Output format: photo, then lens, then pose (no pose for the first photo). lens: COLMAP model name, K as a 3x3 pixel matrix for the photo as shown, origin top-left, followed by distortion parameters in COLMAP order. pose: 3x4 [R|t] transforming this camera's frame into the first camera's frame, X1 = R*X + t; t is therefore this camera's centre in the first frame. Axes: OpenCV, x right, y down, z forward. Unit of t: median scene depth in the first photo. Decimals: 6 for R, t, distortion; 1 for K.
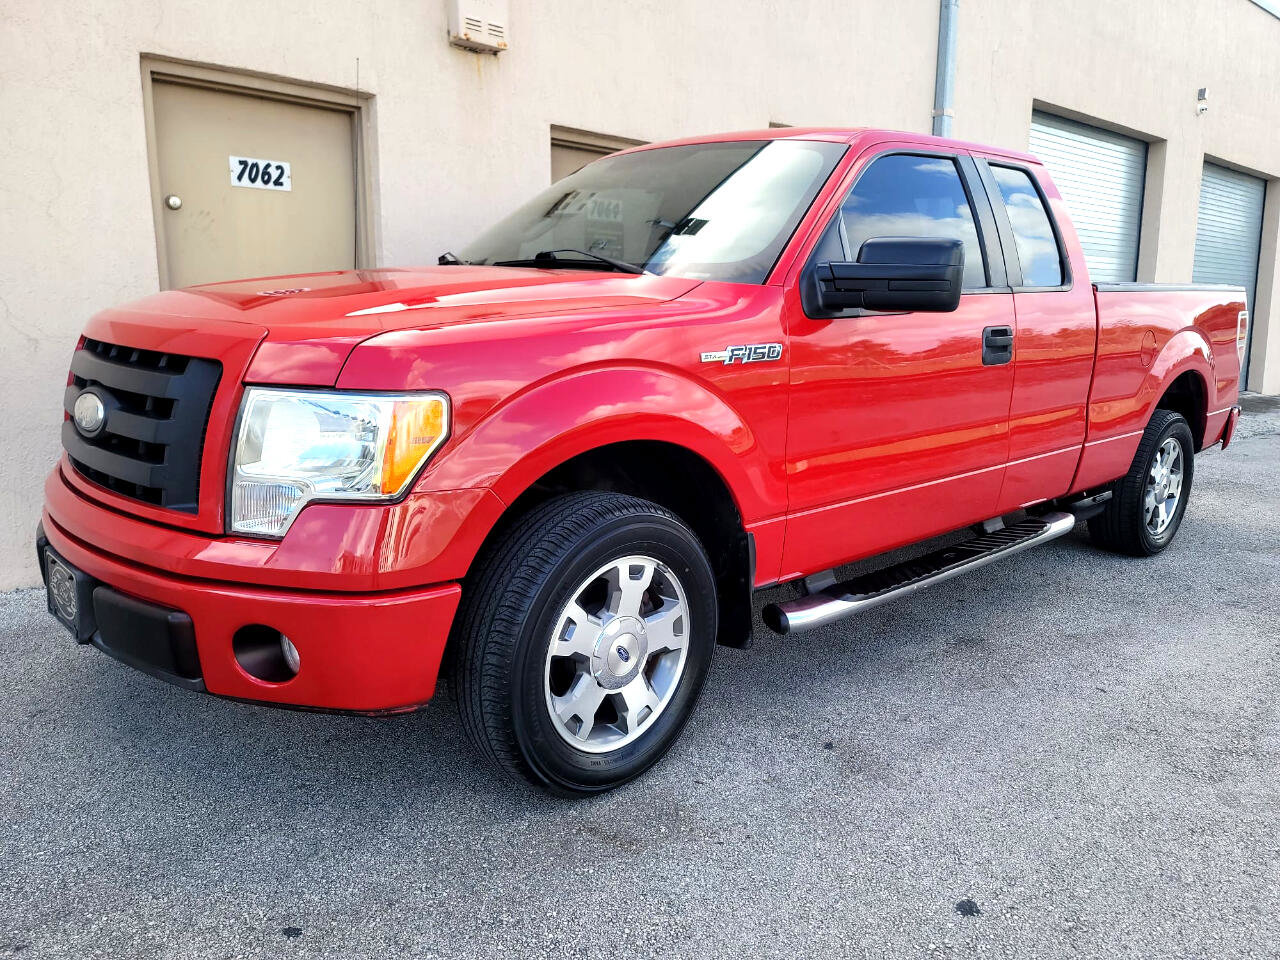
lens RADIAL K [[1037.0, 0, 618.0], [0, 1037.0, 484.2], [0, 0, 1]] dist [0.046080, -0.008813]
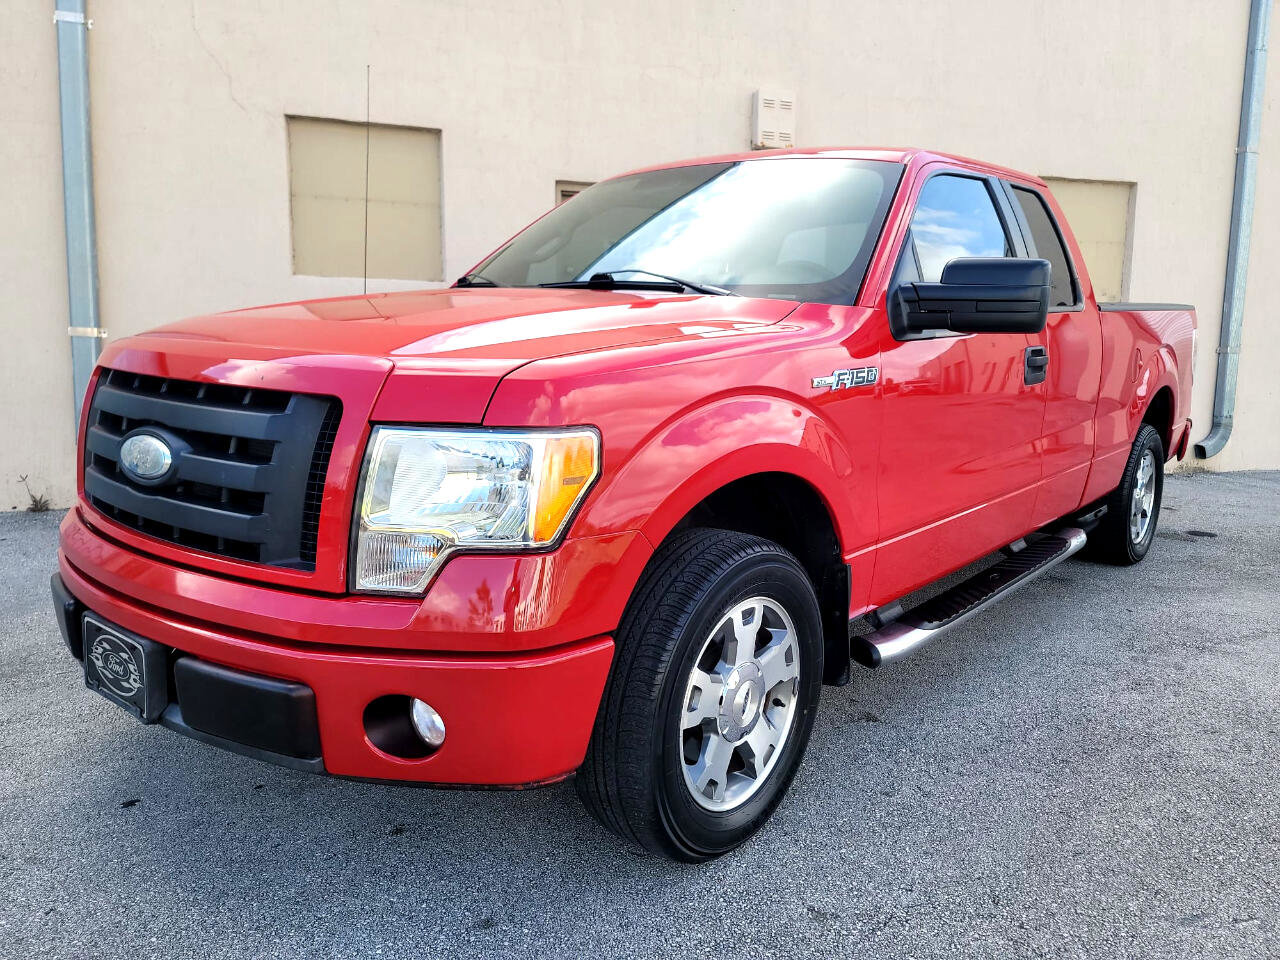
lens RADIAL K [[1037.0, 0, 618.0], [0, 1037.0, 484.2], [0, 0, 1]] dist [0.046080, -0.008813]
pose [[0.990444, -0.027958, 0.135053, -0.215449], [0.030308, 0.999422, -0.015376, -0.019077], [-0.134545, 0.019322, 0.990719, 0.076403]]
